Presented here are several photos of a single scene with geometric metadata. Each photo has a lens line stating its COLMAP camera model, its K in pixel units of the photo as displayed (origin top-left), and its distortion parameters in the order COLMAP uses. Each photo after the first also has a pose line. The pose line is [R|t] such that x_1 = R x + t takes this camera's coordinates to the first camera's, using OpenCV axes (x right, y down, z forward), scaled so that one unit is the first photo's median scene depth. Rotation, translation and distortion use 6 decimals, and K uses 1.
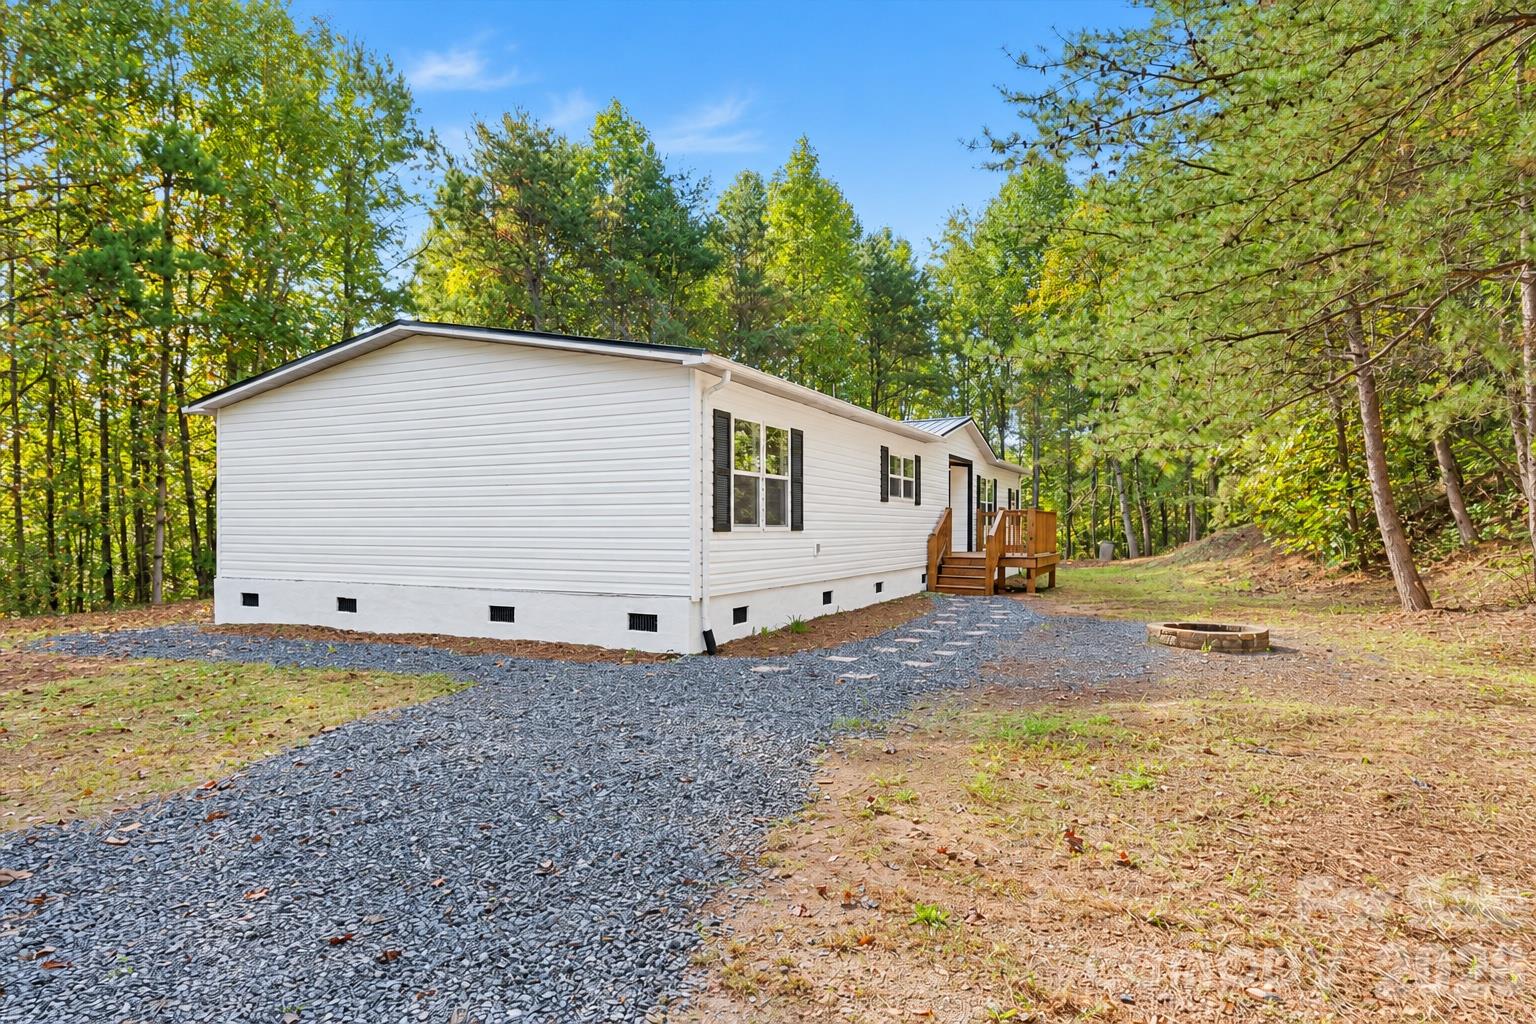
lens RADIAL K [[904.2, 0, 778.9], [0, 904.2, 526.0], [0, 0, 1]] dist [-0.004588, 0.000074]
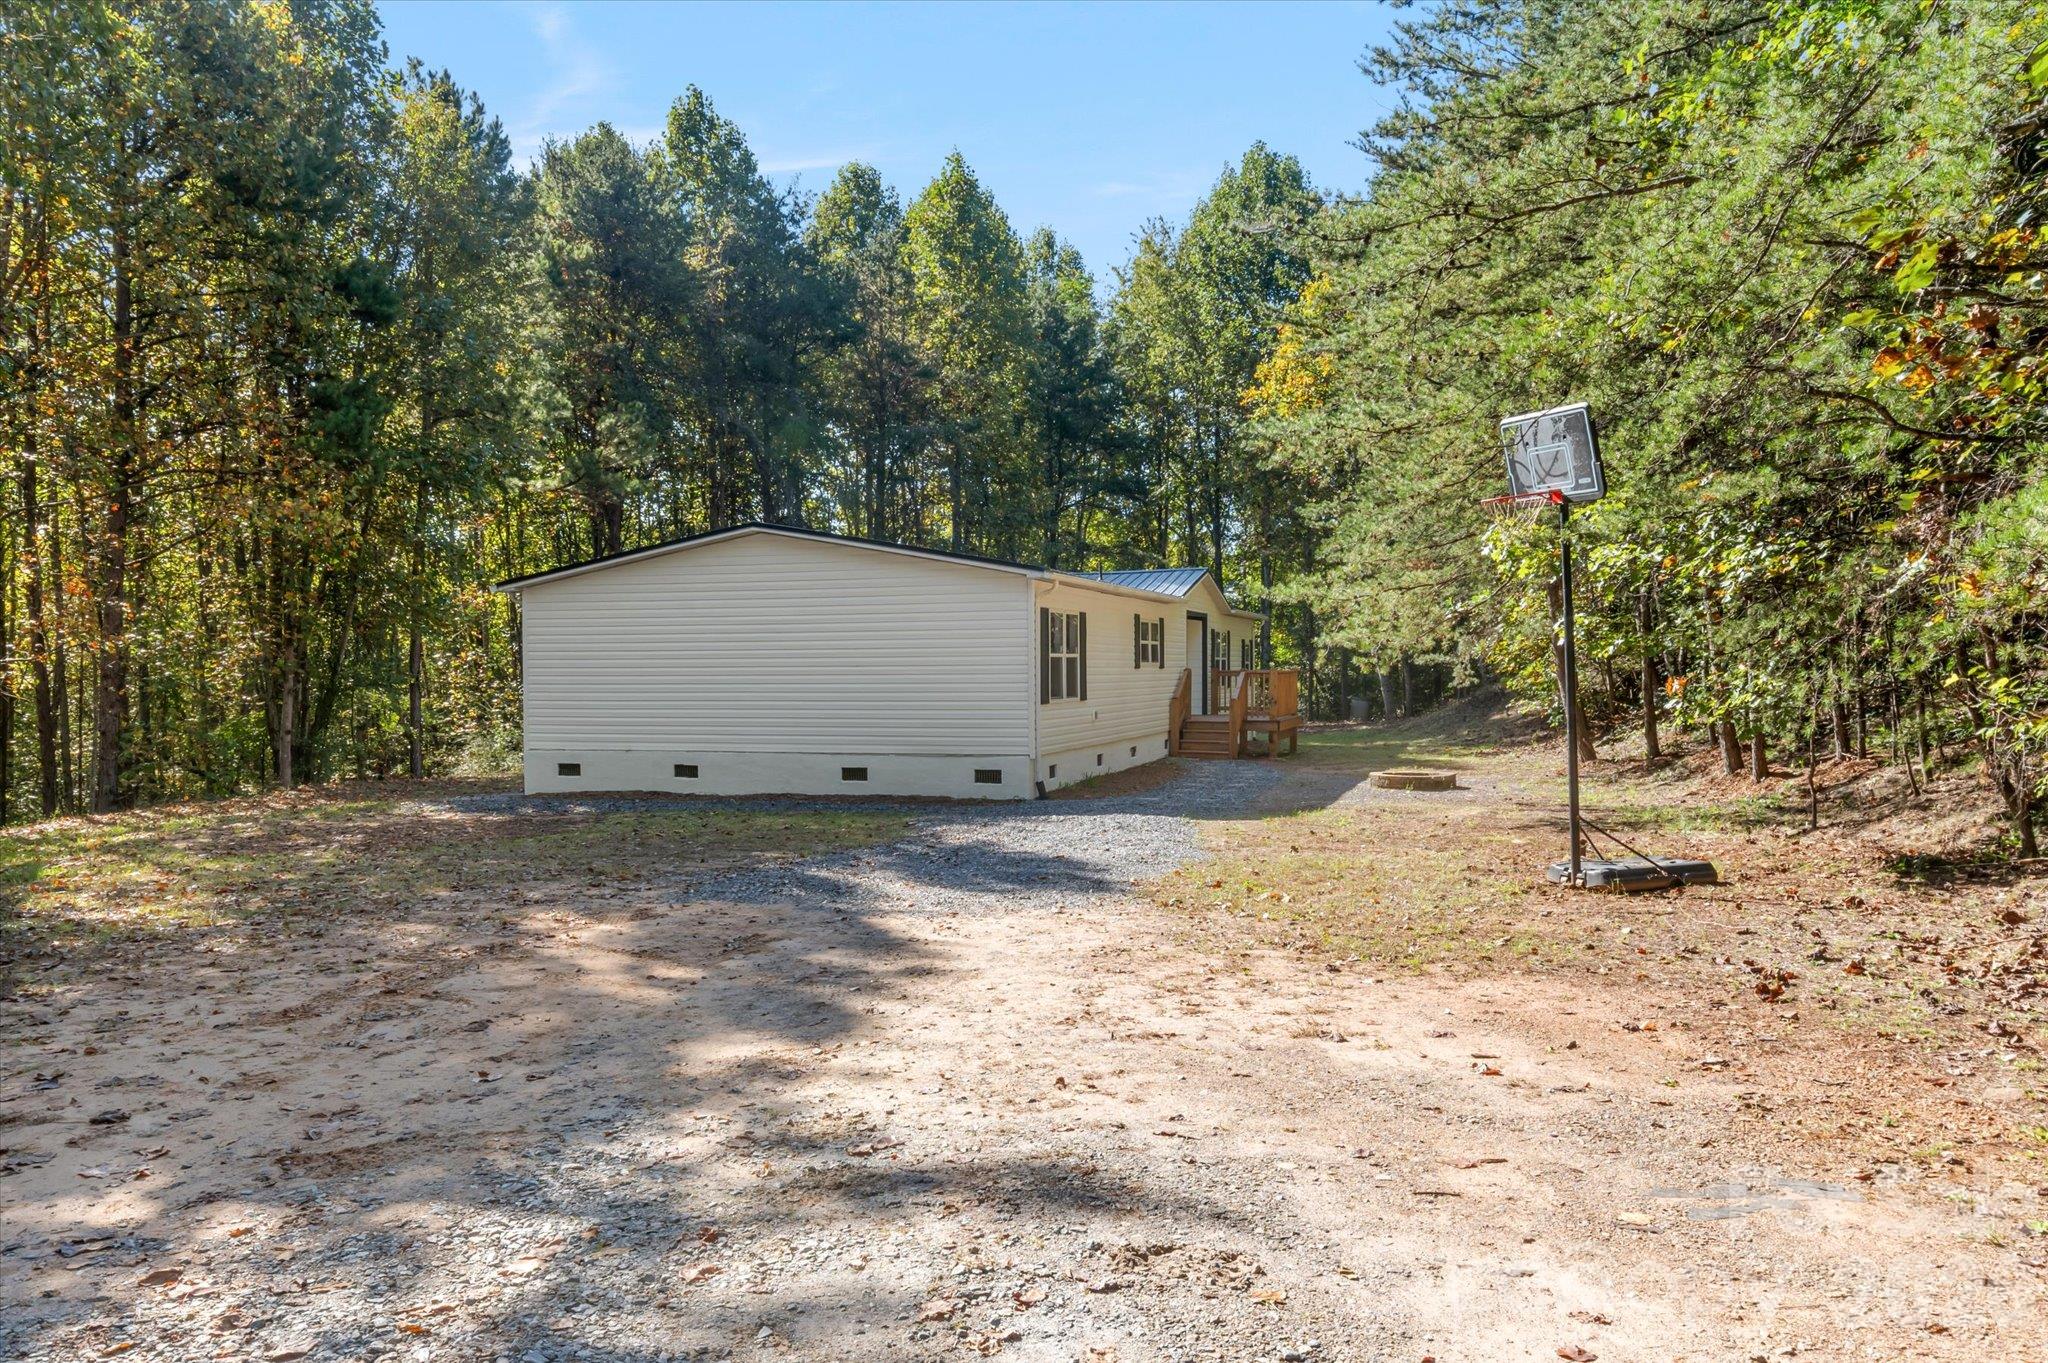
lens RADIAL K [[1575.4, 0, 1018.1], [0, 1575.4, 678.9], [0, 0, 1]] dist [-0.005955, -0.001290]
pose [[0.991921, -0.009391, 0.126511, -0.212392], [0.008376, 0.999928, 0.008555, -0.026994], [-0.126582, -0.007426, 0.991928, -0.659174]]
